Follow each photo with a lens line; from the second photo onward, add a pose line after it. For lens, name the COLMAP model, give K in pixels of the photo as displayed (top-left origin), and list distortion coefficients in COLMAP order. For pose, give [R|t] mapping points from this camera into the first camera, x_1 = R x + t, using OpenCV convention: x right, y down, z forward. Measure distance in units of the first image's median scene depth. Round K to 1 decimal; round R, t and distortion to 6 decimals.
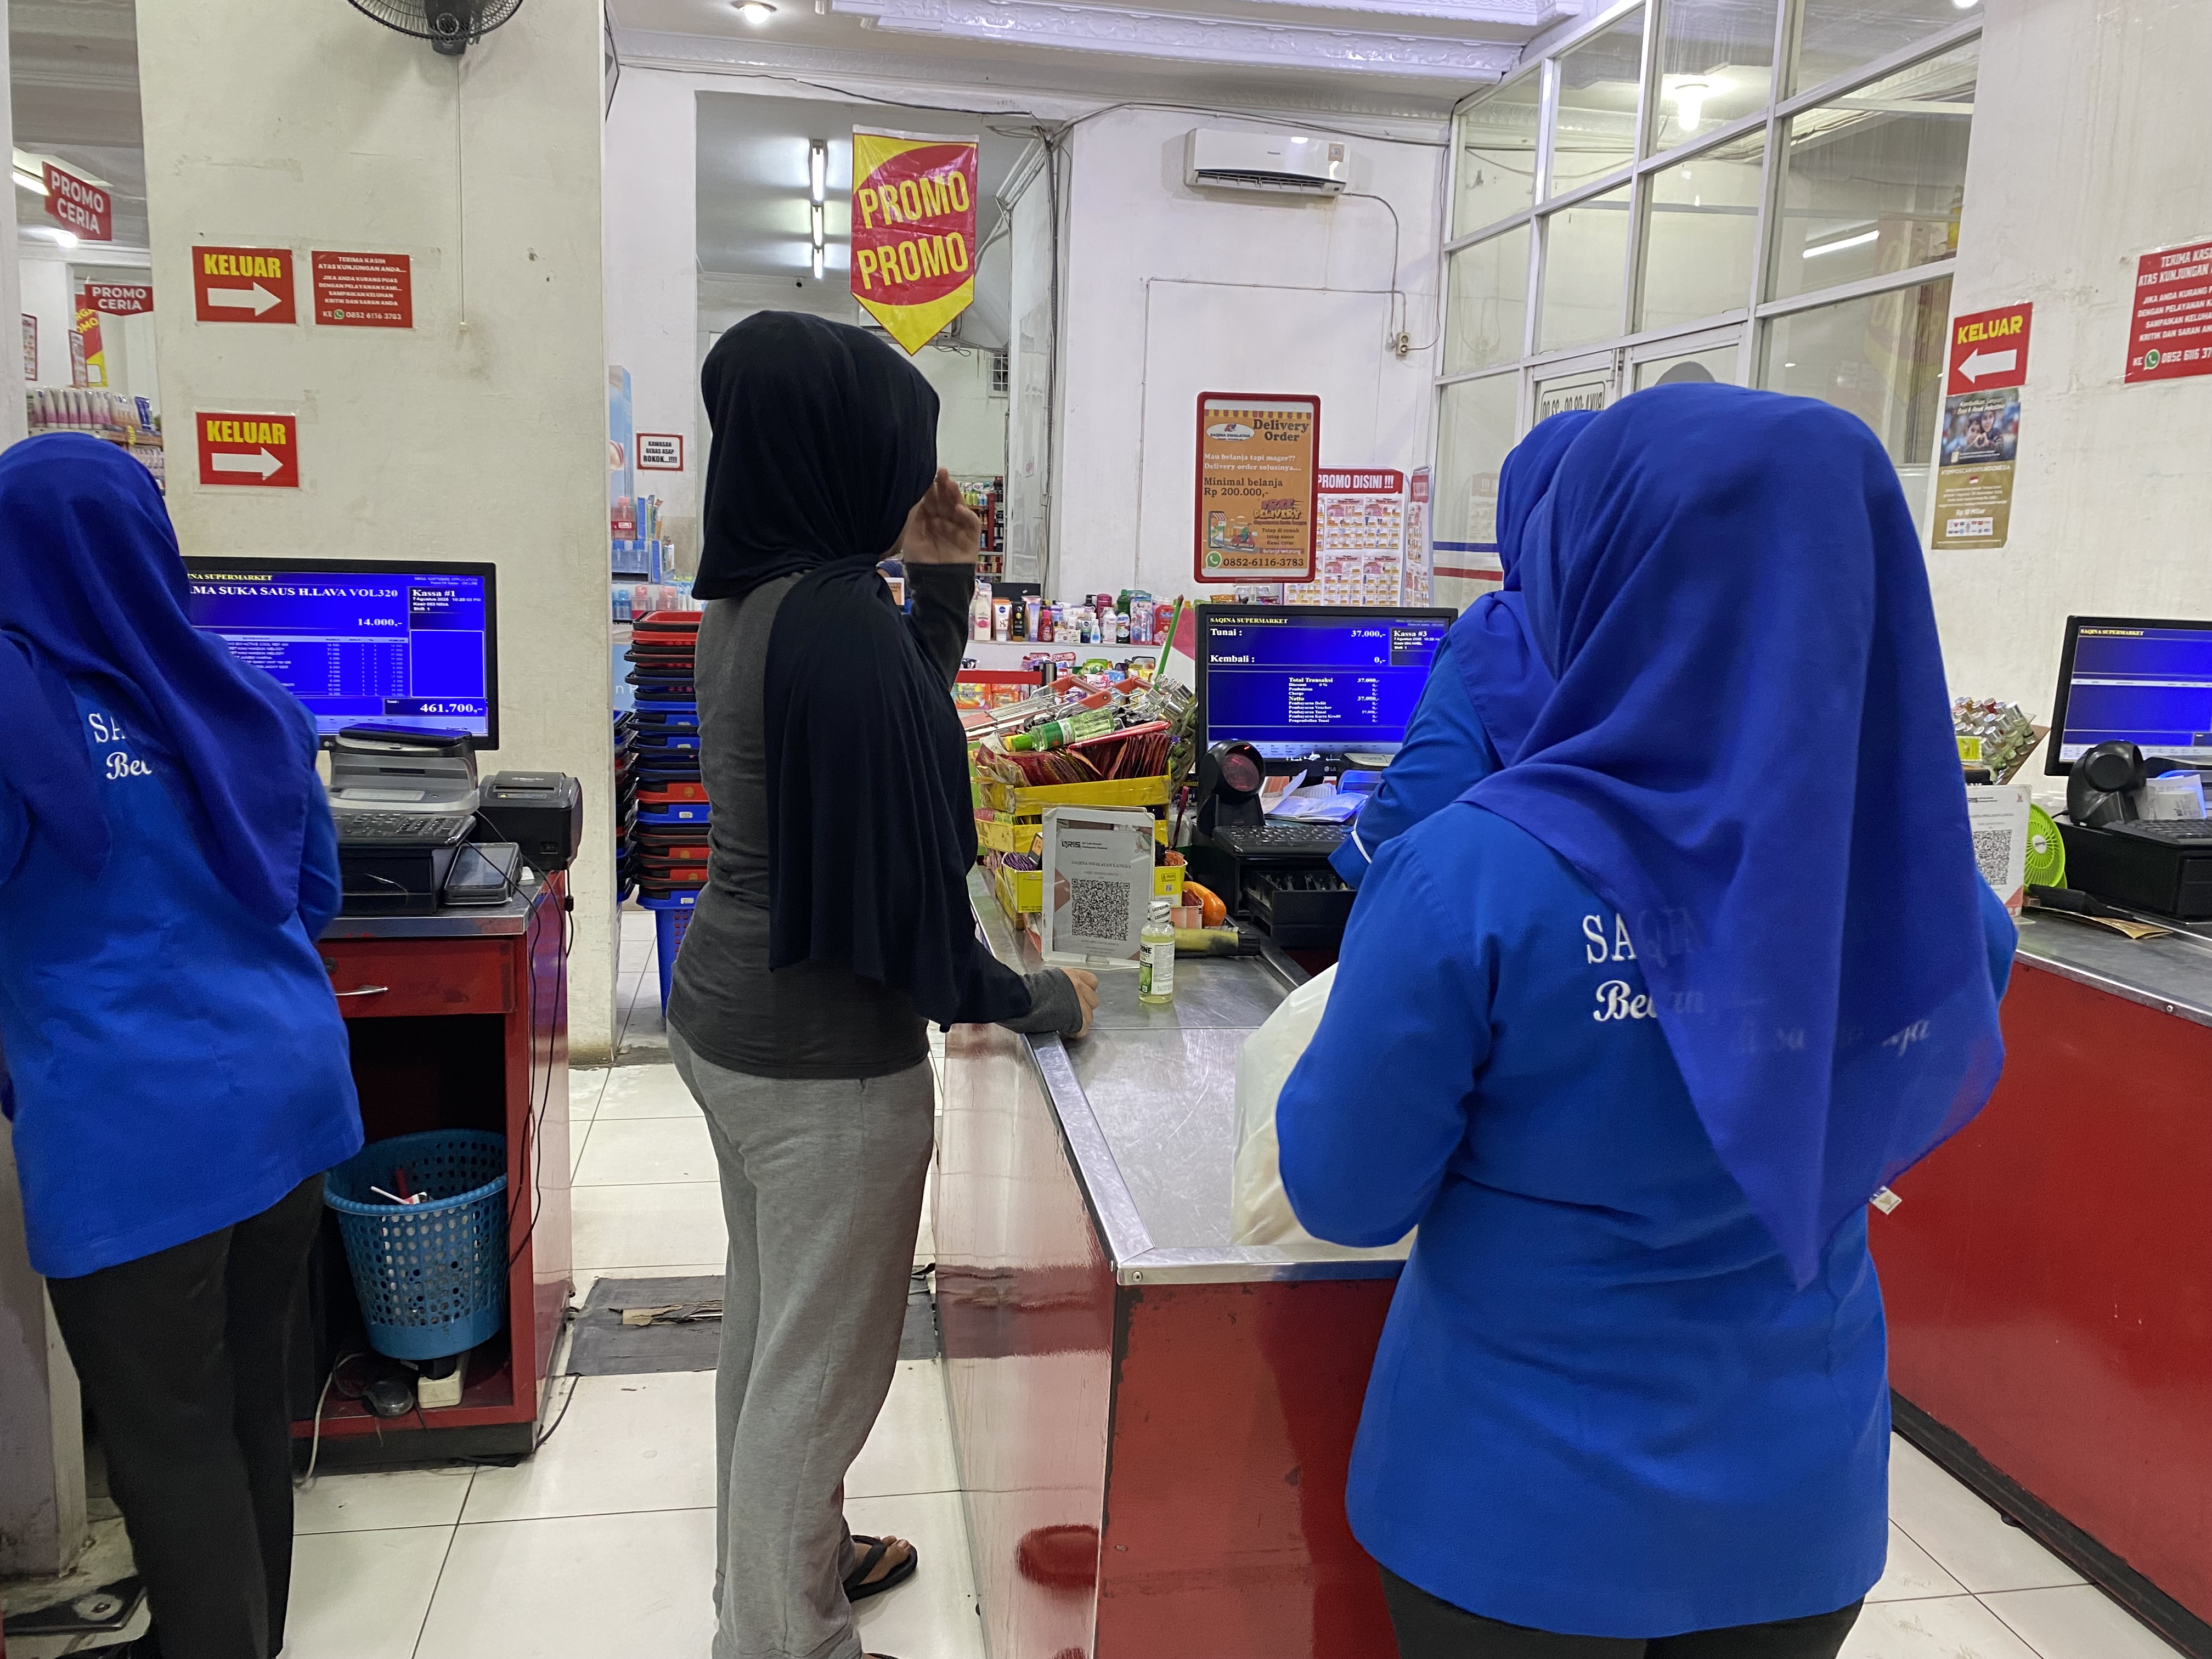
lens RADIAL K [[1691.3, 0, 1110.1], [0, 1691.3, 822.7], [0, 0, 1]] dist [0.007409, -0.008083]
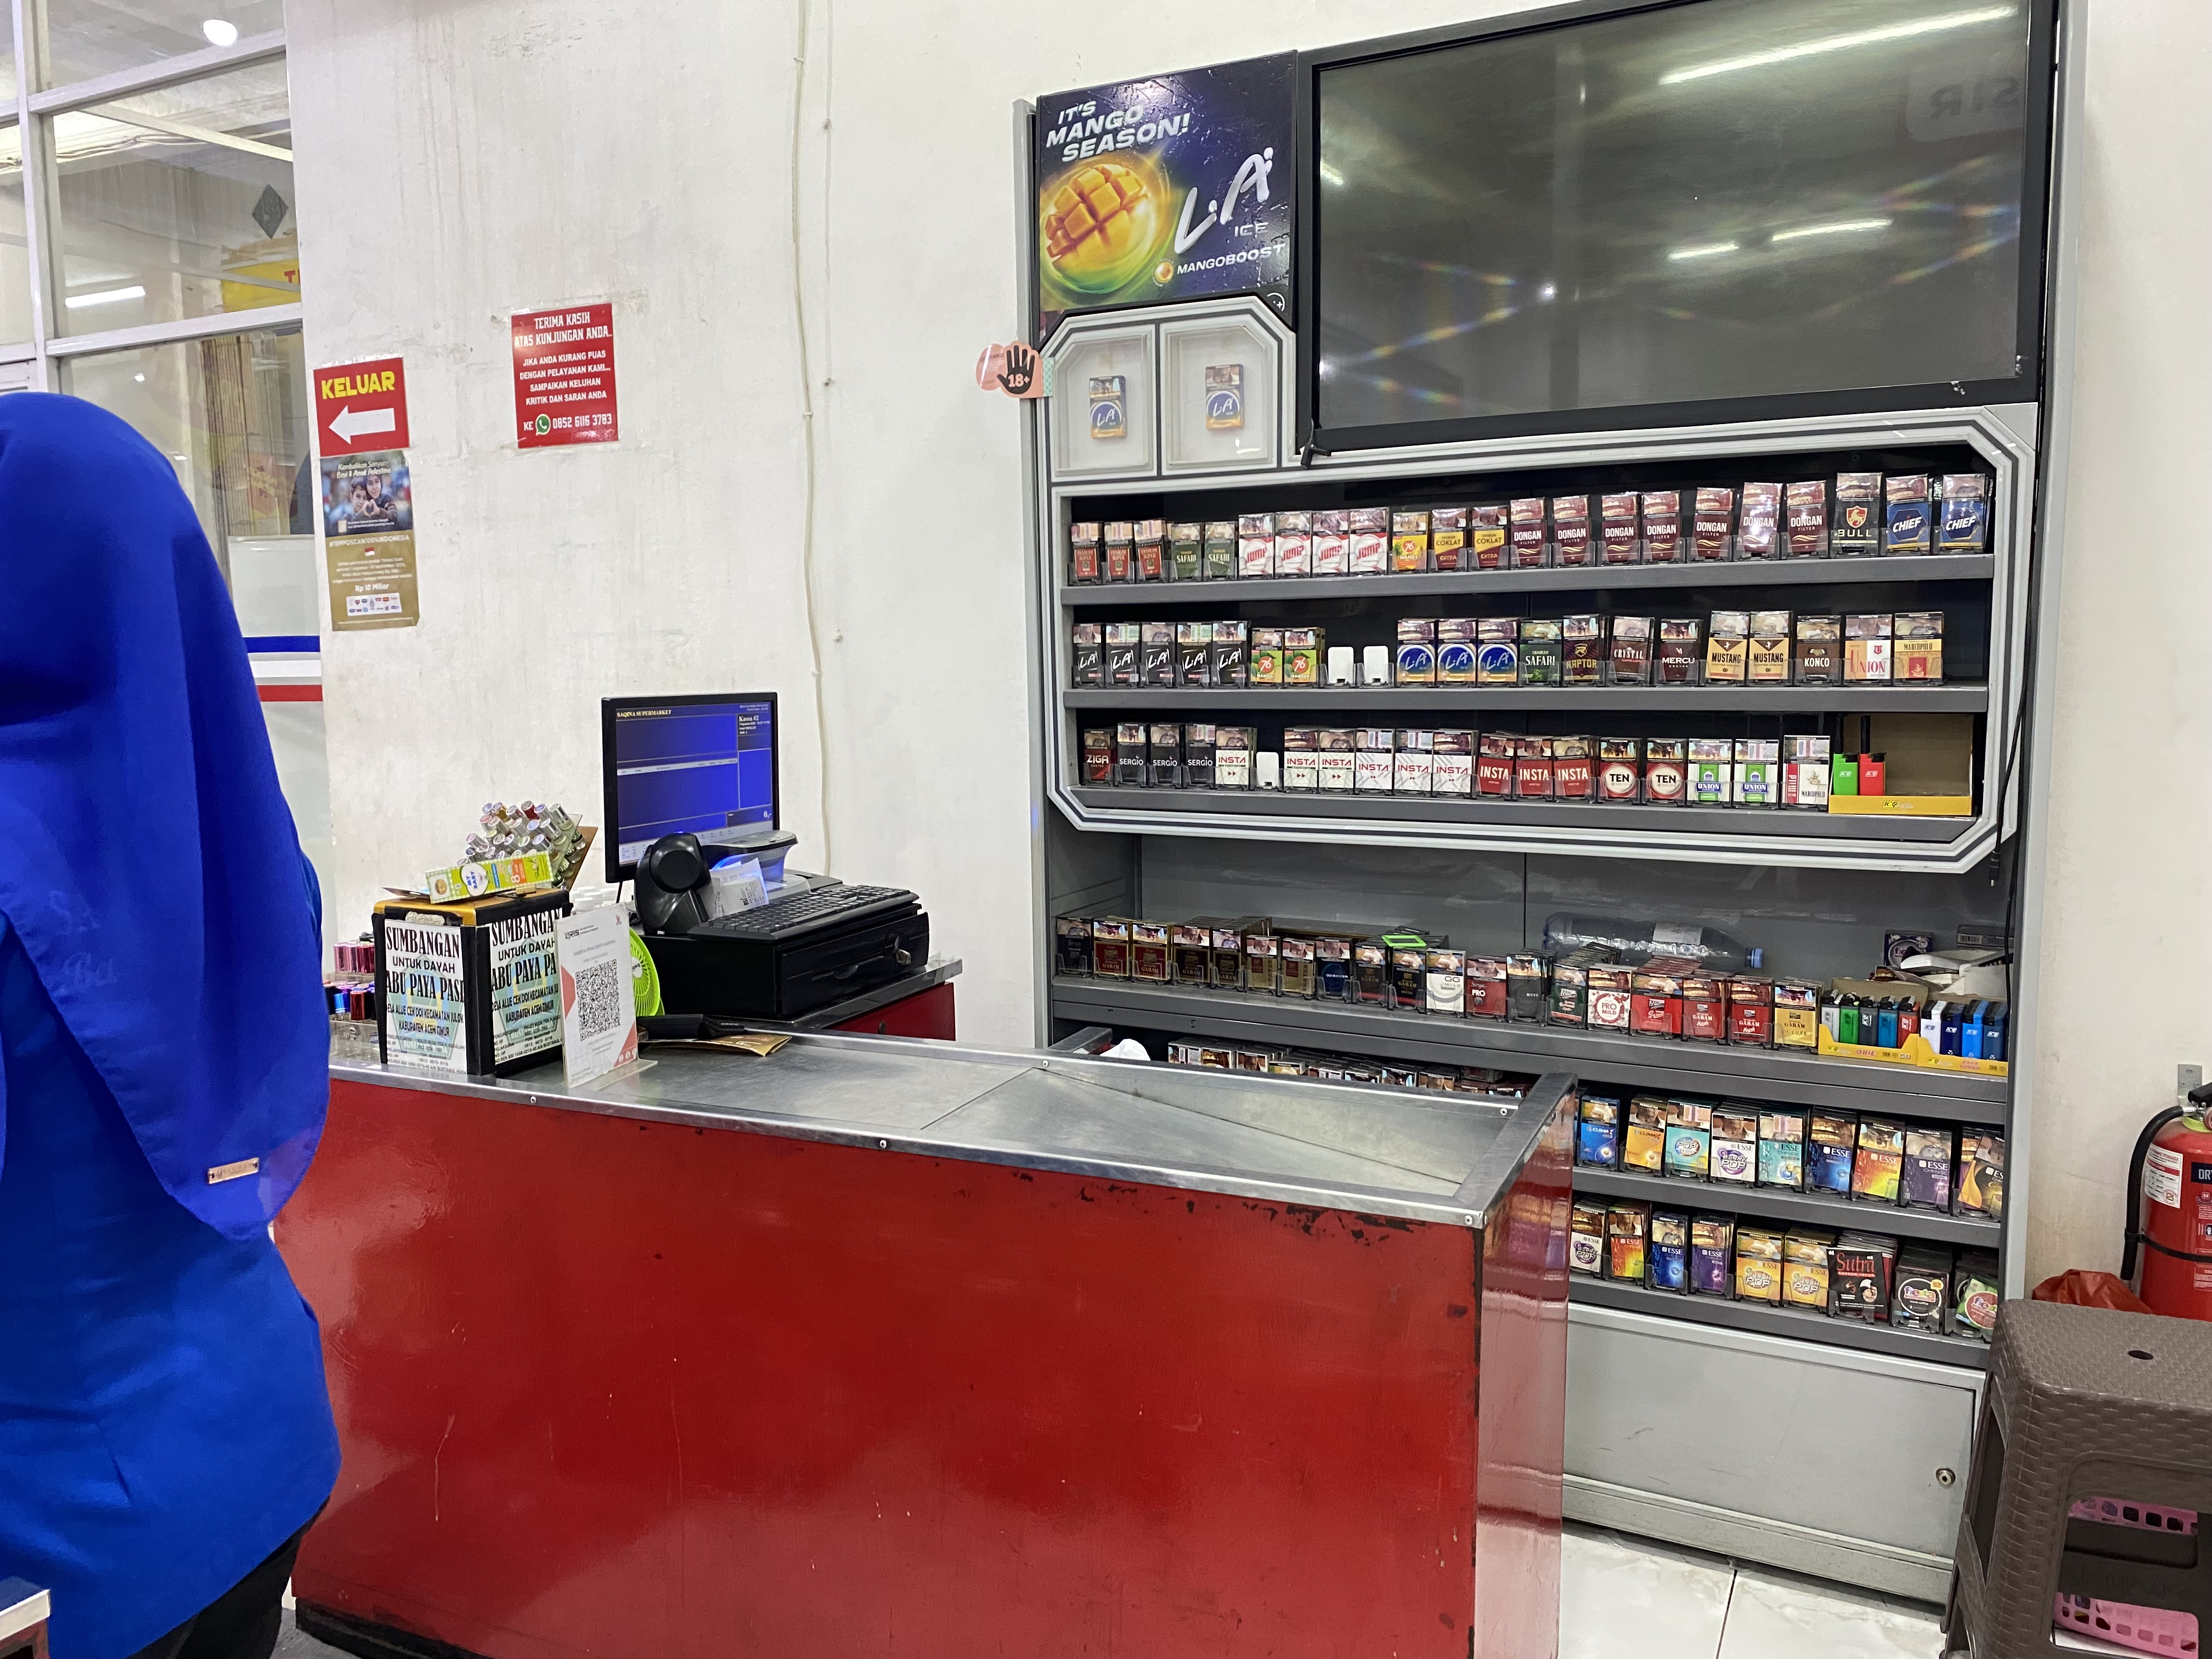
lens RADIAL K [[1691.3, 0, 1101.7], [0, 1691.3, 814.3], [0, 0, 1]] dist [0.007409, -0.008083]
pose [[0.595262, -0.126357, 0.793535, 0.015720], [0.168224, 0.985271, 0.030696, -0.030191], [-0.785725, 0.115219, 0.607750, 0.179394]]
